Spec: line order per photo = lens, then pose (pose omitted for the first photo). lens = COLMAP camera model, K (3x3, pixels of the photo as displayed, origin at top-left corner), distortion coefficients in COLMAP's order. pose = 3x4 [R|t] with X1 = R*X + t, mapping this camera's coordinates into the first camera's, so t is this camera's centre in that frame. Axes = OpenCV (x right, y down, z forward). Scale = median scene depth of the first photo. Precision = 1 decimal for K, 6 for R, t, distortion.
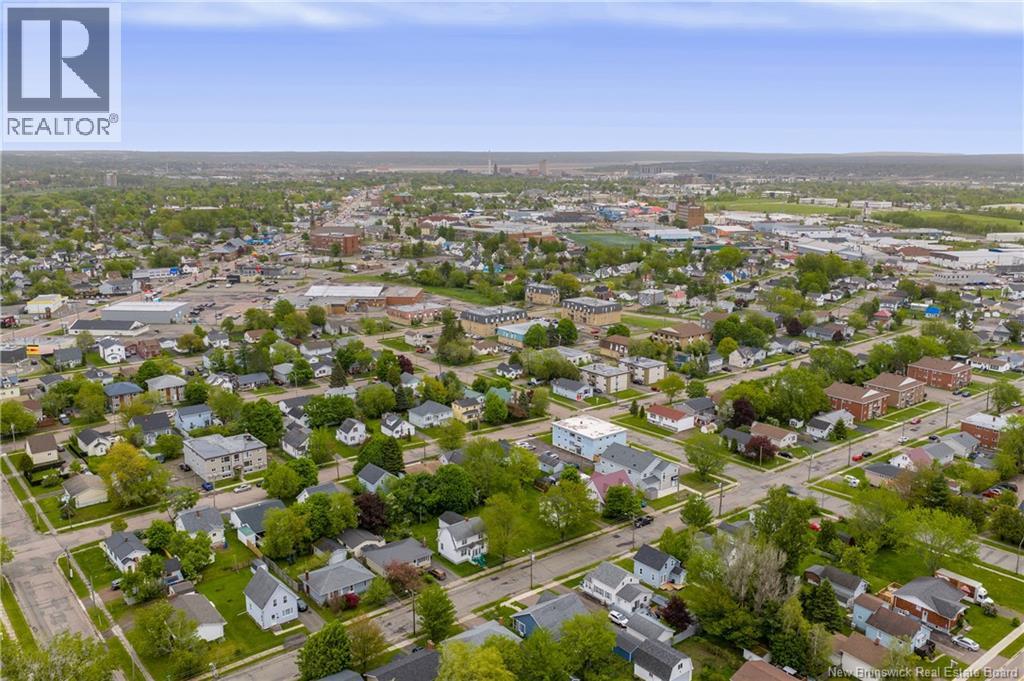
lens RADIAL K [[854.1, 0, 513.9], [0, 854.1, 344.2], [0, 0, 1]] dist [0.028814, -0.056744]
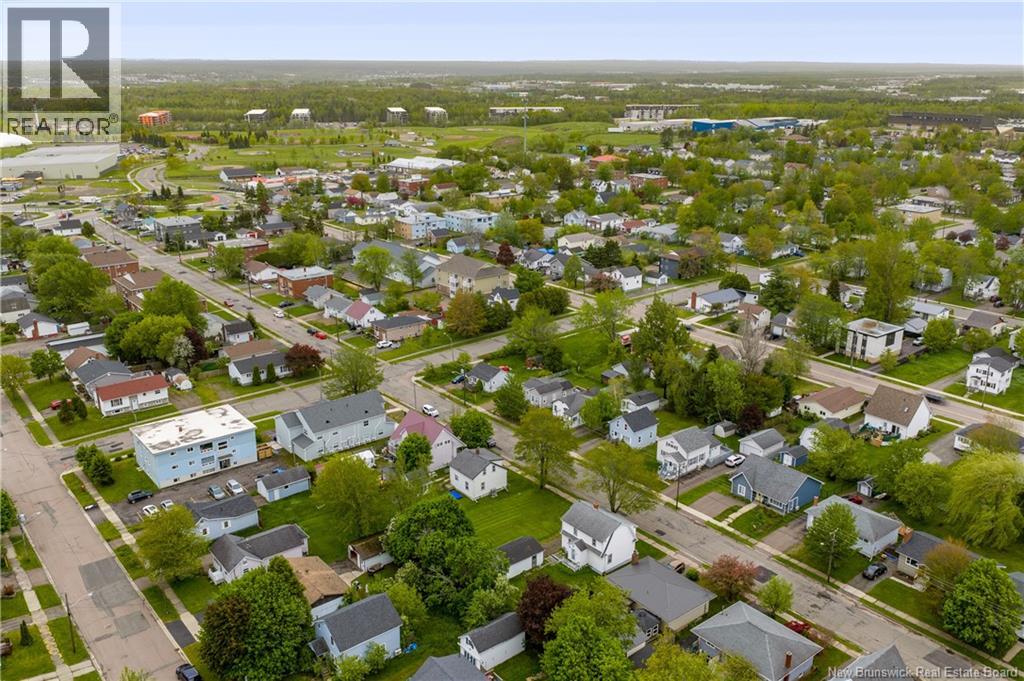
lens RADIAL K [[854.1, 0, 513.9], [0, 854.1, 344.2], [0, 0, 1]] dist [0.028814, -0.056744]
pose [[0.001743, -0.317519, 0.948250, -0.431496], [0.217646, 0.925640, 0.309549, -0.090449], [-0.976026, 0.205843, 0.070720, 0.649498]]
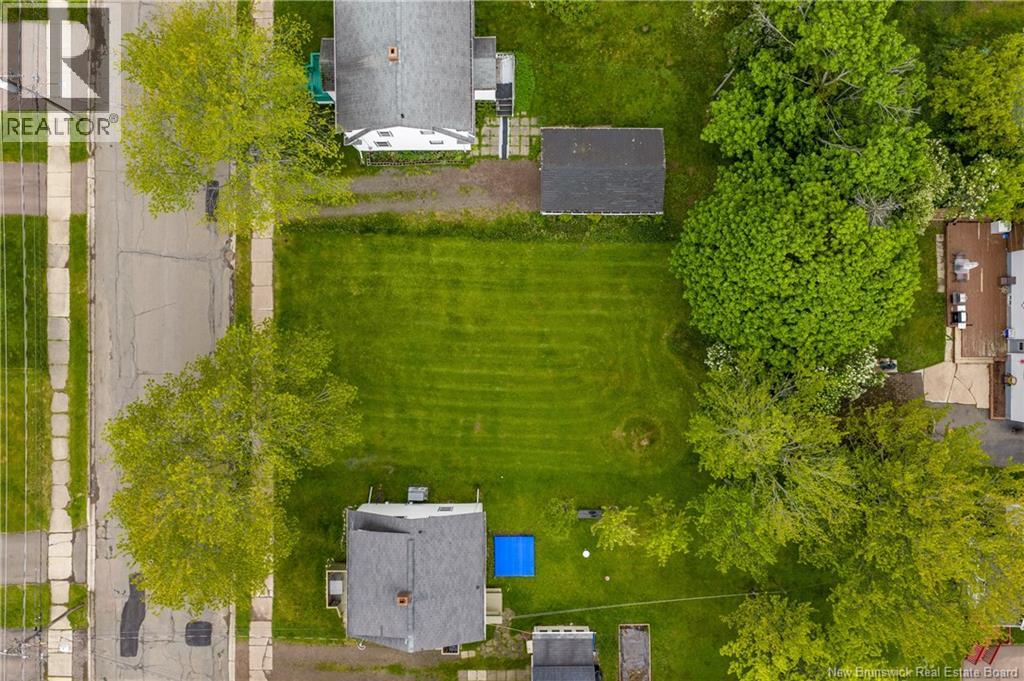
lens RADIAL K [[848.5, 0, 514.6], [0, 848.5, 342.9], [0, 0, 1]] dist [0.012418, -0.016736]
pose [[-0.634692, 0.772765, 0.000587, -0.009433], [-0.169833, -0.140228, 0.975445, -0.027349], [0.753872, 0.619007, 0.220243, 0.671681]]
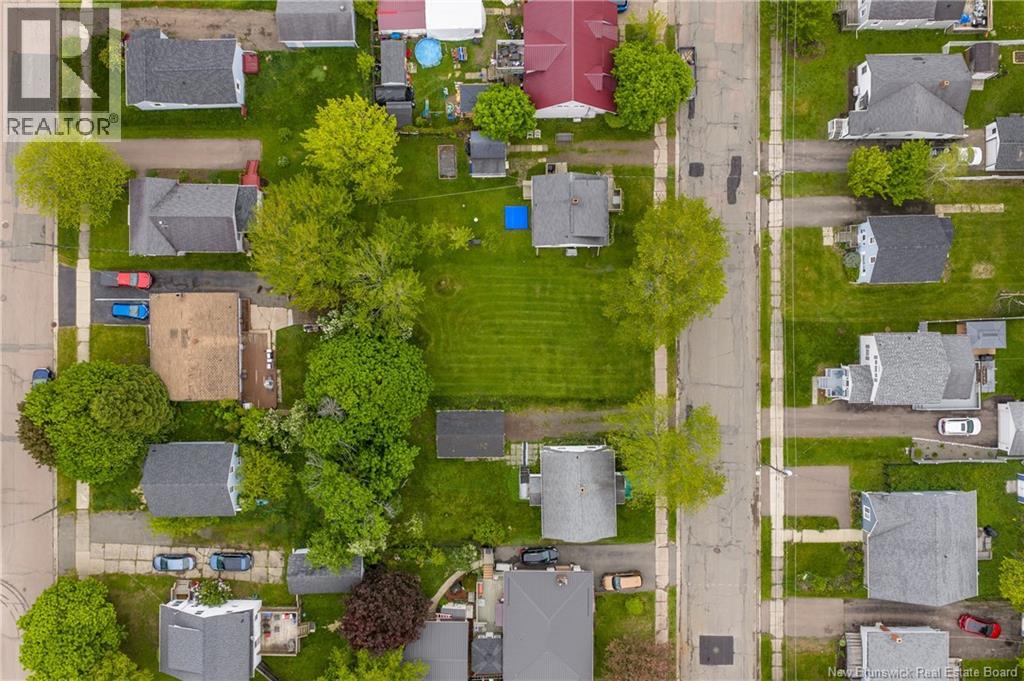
lens RADIAL K [[882.7, 0, 512.0], [0, 882.7, 340.5], [0, 0, 1]] dist [0.008670, -0.011811]
pose [[0.625769, -0.779846, -0.015903, -0.005953], [0.177622, 0.122616, 0.976430, -0.177802], [-0.759515, -0.613845, 0.215247, 0.640641]]
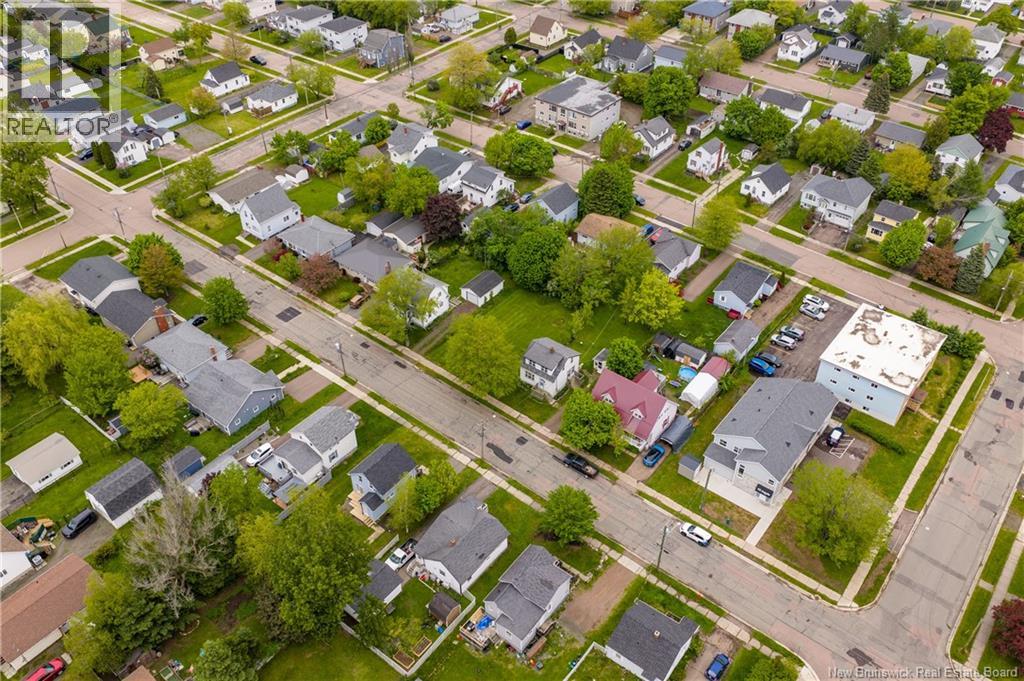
lens RADIAL K [[848.5, 0, 514.6], [0, 848.5, 342.9], [0, 0, 1]] dist [0.012418, -0.016736]
pose [[0.221298, 0.621212, -0.751747, 0.397510], [-0.213767, 0.783012, 0.584120, -0.153893], [0.951489, 0.031434, 0.306074, 0.553082]]
